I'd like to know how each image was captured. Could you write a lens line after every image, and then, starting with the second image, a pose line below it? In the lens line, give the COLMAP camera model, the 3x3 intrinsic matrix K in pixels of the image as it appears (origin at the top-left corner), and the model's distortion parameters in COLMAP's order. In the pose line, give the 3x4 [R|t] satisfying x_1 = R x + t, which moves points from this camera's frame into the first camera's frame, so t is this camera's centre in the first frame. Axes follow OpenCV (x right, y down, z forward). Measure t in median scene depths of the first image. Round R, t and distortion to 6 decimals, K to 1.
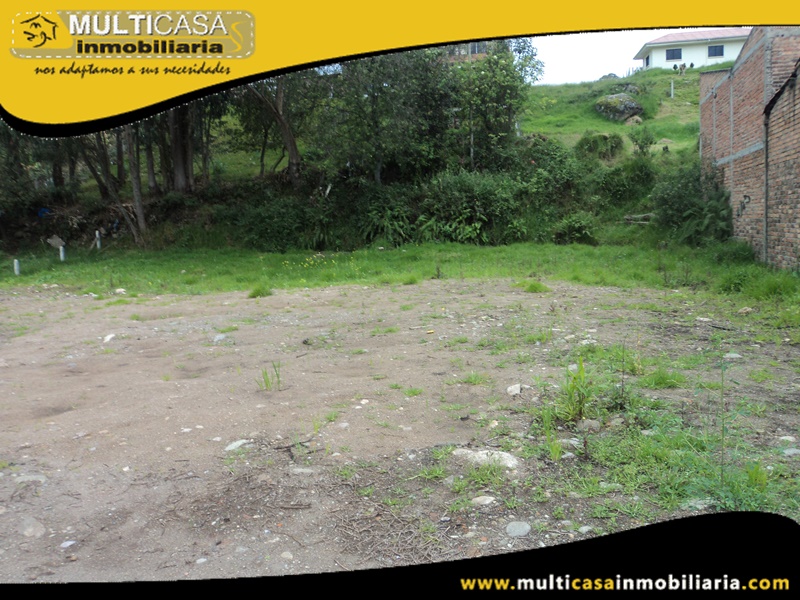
lens RADIAL K [[638.9, 0, 402.7], [0, 638.9, 297.7], [0, 0, 1]] dist [-0.035362, 0.029601]
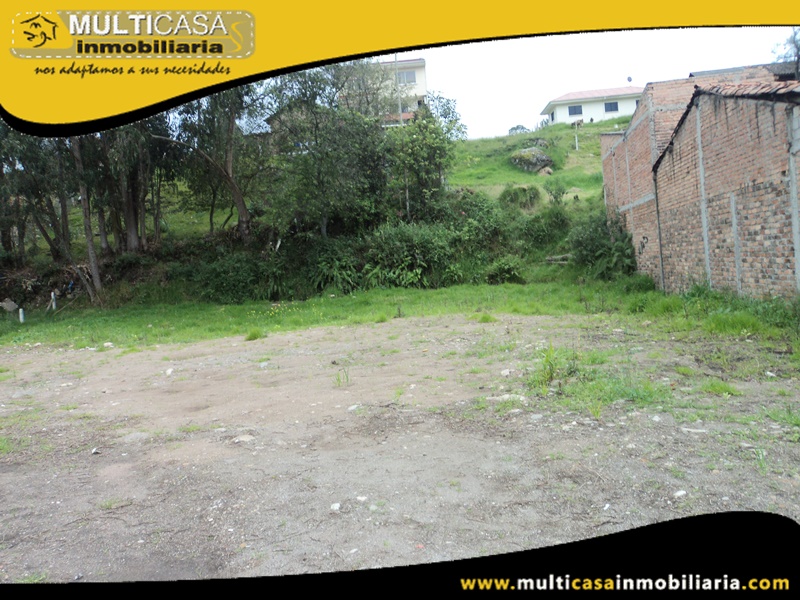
lens RADIAL K [[638.9, 0, 402.7], [0, 638.9, 297.7], [0, 0, 1]] dist [-0.035362, 0.029601]
pose [[0.991712, -0.048030, 0.119167, -0.043008], [0.056779, 0.995849, -0.071137, 0.009805], [-0.115255, 0.077314, 0.990323, -0.091302]]
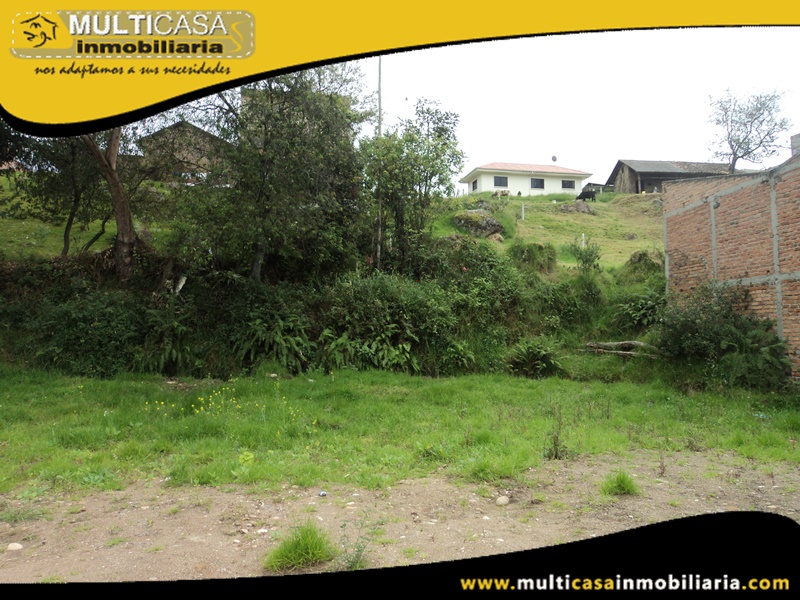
lens RADIAL K [[638.9, 0, 402.7], [0, 638.9, 297.7], [0, 0, 1]] dist [-0.035362, 0.029601]
pose [[0.933745, 0.067335, 0.351548, -0.140285], [-0.003701, 0.983910, -0.178628, -0.037082], [-0.357919, 0.165492, 0.918970, 0.310615]]
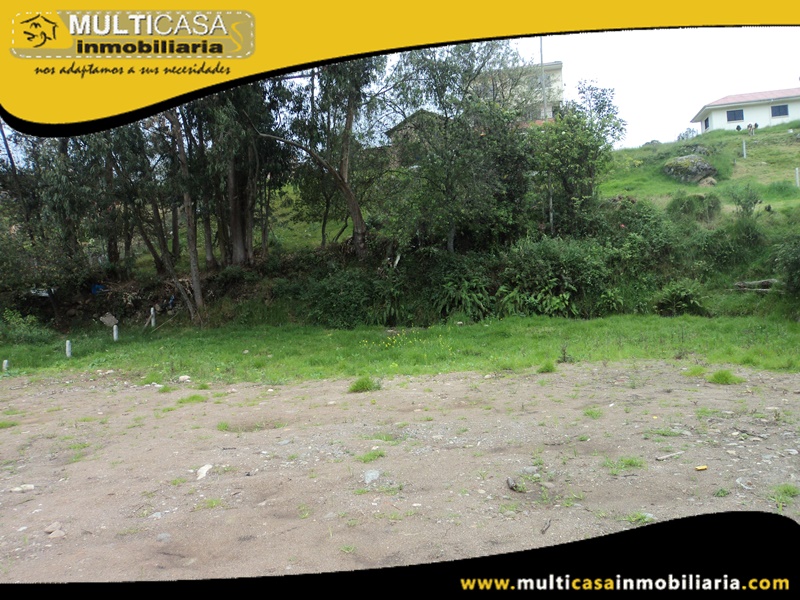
lens RADIAL K [[638.9, 0, 402.7], [0, 638.9, 297.7], [0, 0, 1]] dist [-0.035362, 0.029601]
pose [[0.998237, -0.015997, -0.057158, -0.059290], [0.009631, 0.993891, -0.109947, -0.013594], [0.058568, 0.109203, 0.992293, 0.088299]]
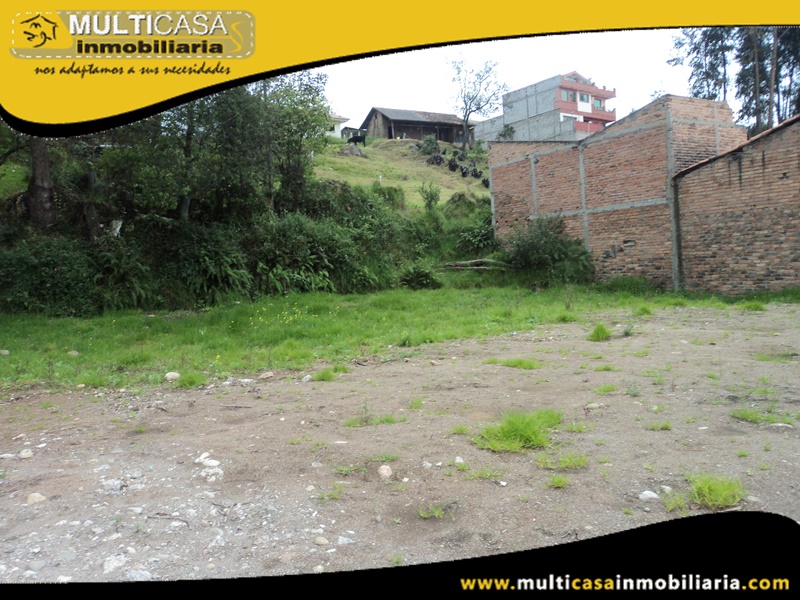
lens RADIAL K [[638.9, 0, 402.7], [0, 638.9, 297.7], [0, 0, 1]] dist [-0.035362, 0.029601]
pose [[0.683632, -0.033197, 0.729072, -0.443366], [0.108343, 0.992512, -0.056399, -0.016737], [-0.721740, 0.117546, 0.682110, 0.303272]]
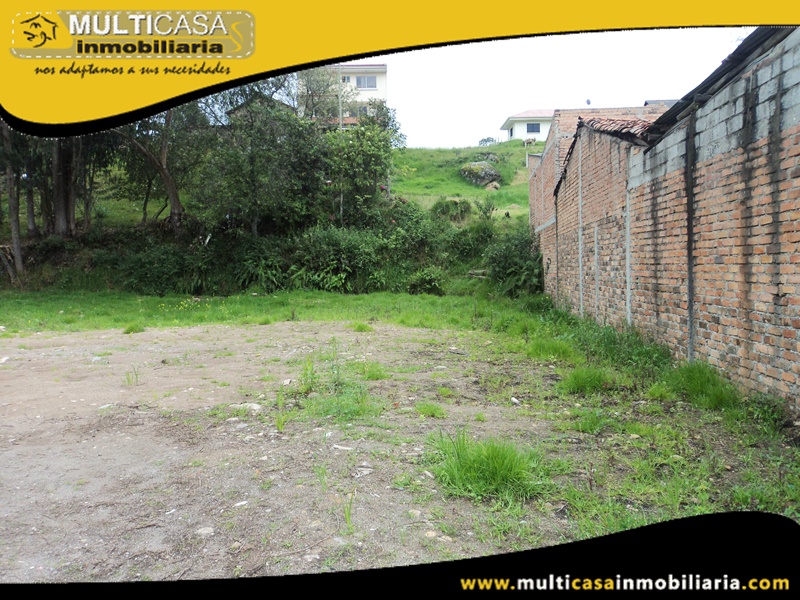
lens RADIAL K [[638.9, 0, 402.7], [0, 638.9, 297.7], [0, 0, 1]] dist [-0.035362, 0.029601]
pose [[0.985641, 0.020717, 0.167581, 0.032010], [-0.008227, 0.997159, -0.074881, 0.008172], [-0.168657, 0.072427, 0.983010, -0.113948]]
